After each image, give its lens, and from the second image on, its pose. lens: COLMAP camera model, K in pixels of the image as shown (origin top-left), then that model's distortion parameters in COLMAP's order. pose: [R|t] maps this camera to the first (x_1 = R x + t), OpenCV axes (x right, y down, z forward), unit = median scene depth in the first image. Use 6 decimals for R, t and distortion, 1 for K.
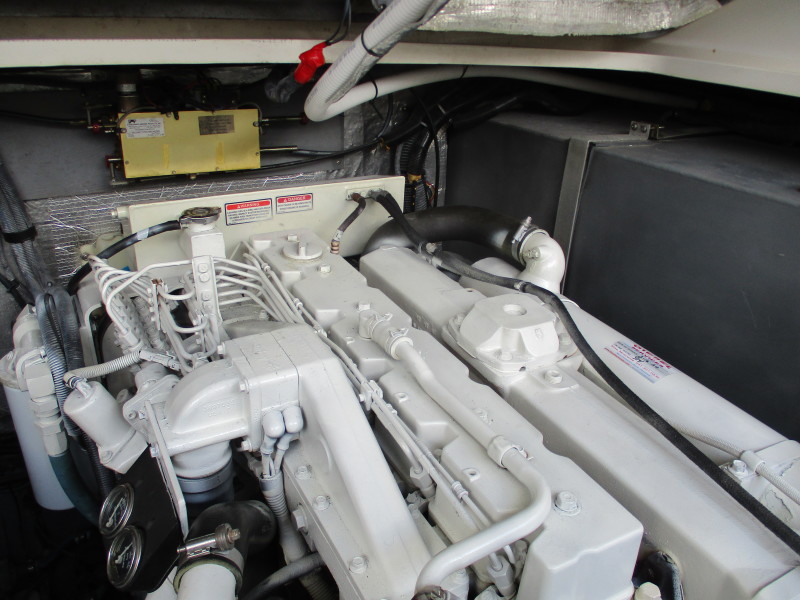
lens RADIAL K [[693.5, 0, 403.6], [0, 693.5, 298.5], [0, 0, 1]] dist [-0.020251, 0.019140]
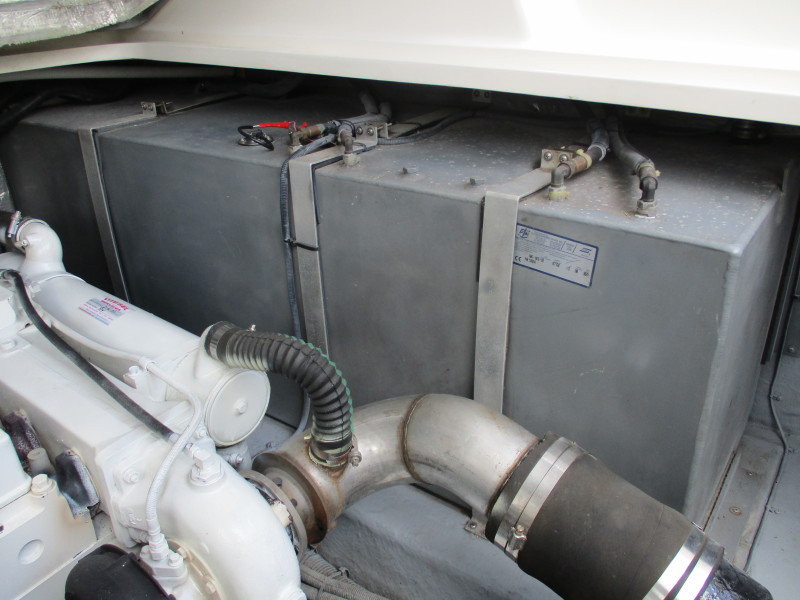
lens RADIAL K [[693.5, 0, 397.7], [0, 693.5, 295.3], [0, 0, 1]] dist [-0.020251, 0.019140]
pose [[0.911531, -0.262098, 0.316884, 0.352958], [0.246713, 0.965038, 0.088512, 0.068204], [-0.329004, -0.002502, 0.944325, -0.269715]]
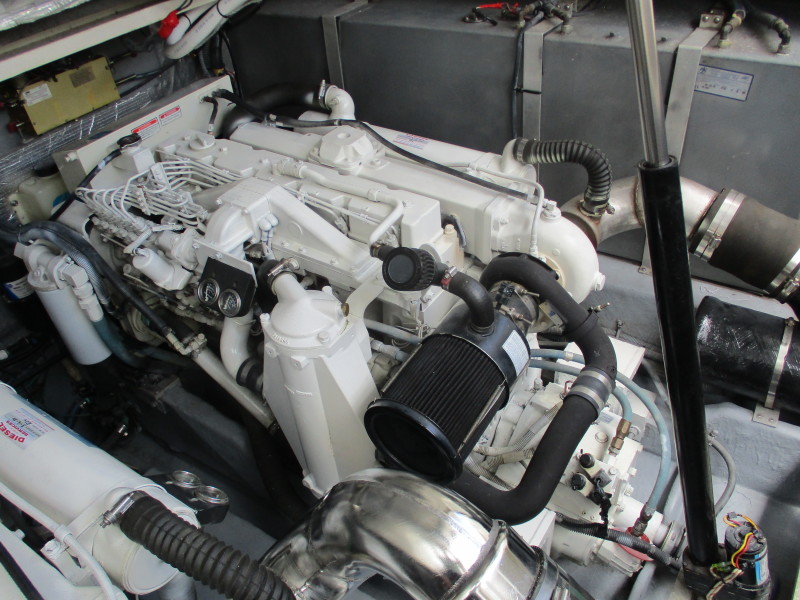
lens RADIAL K [[693.5, 0, 398.9], [0, 693.5, 294.8], [0, 0, 1]] dist [-0.020251, 0.019140]
pose [[0.888754, -0.372448, 0.267205, -0.285785], [0.305174, 0.915730, 0.261358, -0.025885], [-0.342030, -0.150739, 0.927520, -0.652387]]
